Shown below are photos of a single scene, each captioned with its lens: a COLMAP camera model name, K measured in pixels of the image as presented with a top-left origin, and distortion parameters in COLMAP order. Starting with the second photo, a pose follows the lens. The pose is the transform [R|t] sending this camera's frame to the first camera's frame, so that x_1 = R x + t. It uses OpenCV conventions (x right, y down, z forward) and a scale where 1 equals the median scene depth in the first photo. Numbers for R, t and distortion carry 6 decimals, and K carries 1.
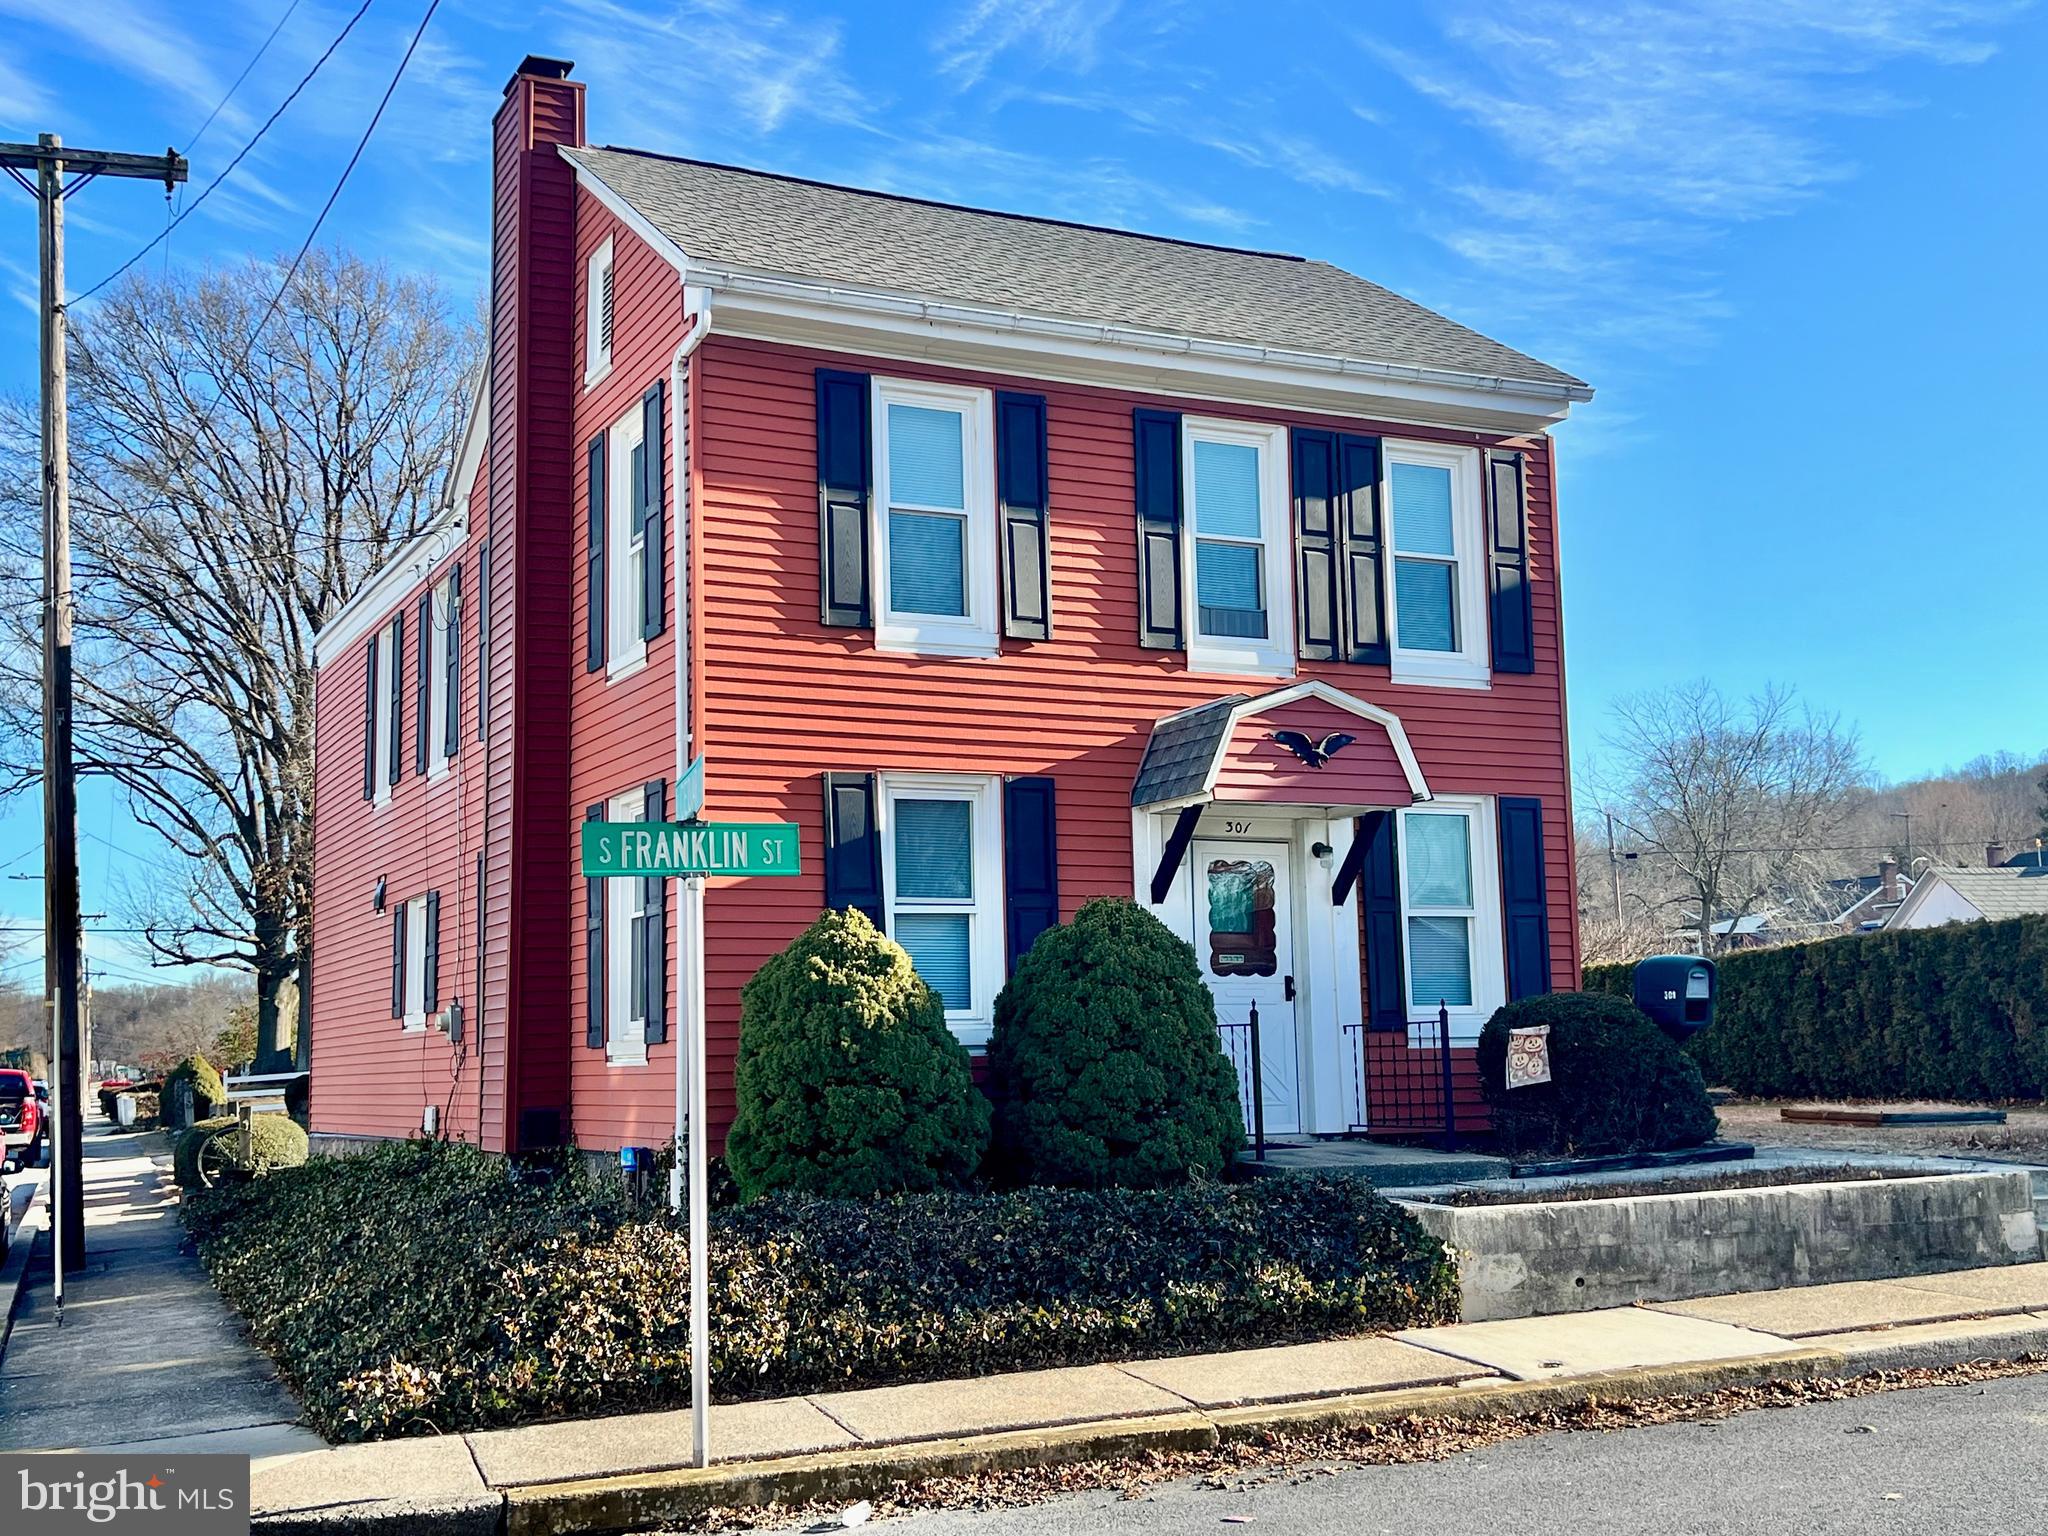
lens RADIAL K [[2254.3, 0, 1024.0], [0, 2254.3, 768.0], [0, 0, 1]] dist [0.104995, -0.273169]
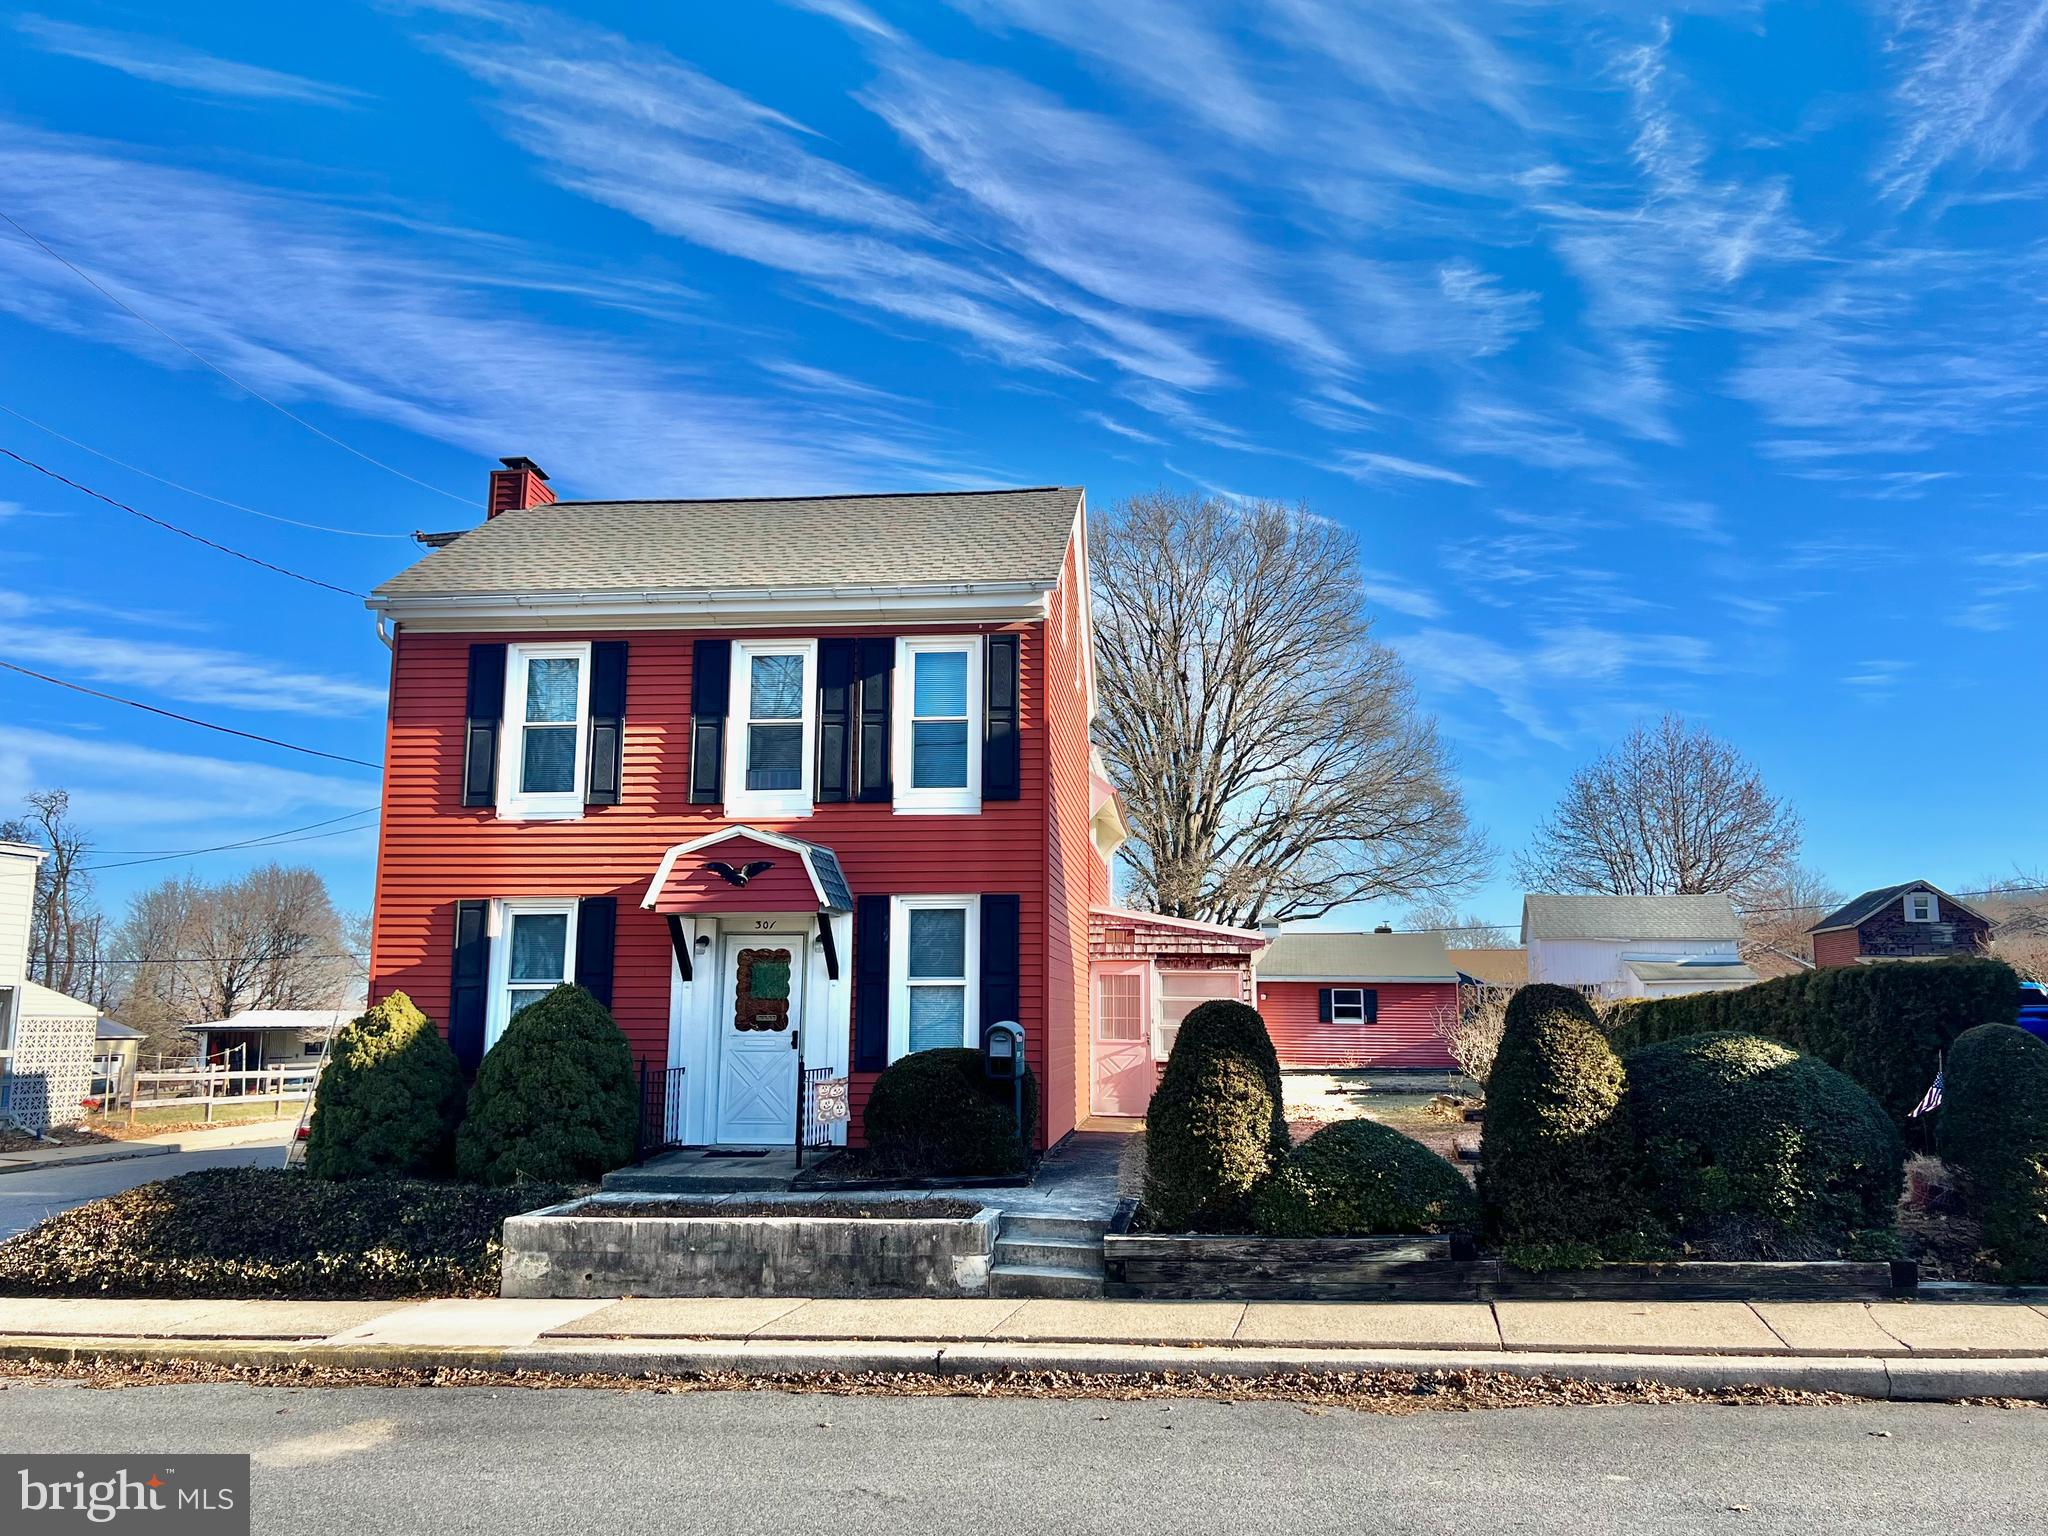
lens RADIAL K [[1592.3, 0, 1031.9], [0, 1592.3, 766.5], [0, 0, 1]] dist [0.050805, -0.061805]
pose [[0.848054, -0.058907, -0.526626, 0.820787], [0.046820, 0.998245, -0.036264, -0.030950], [0.527838, 0.006097, 0.849323, 0.248510]]
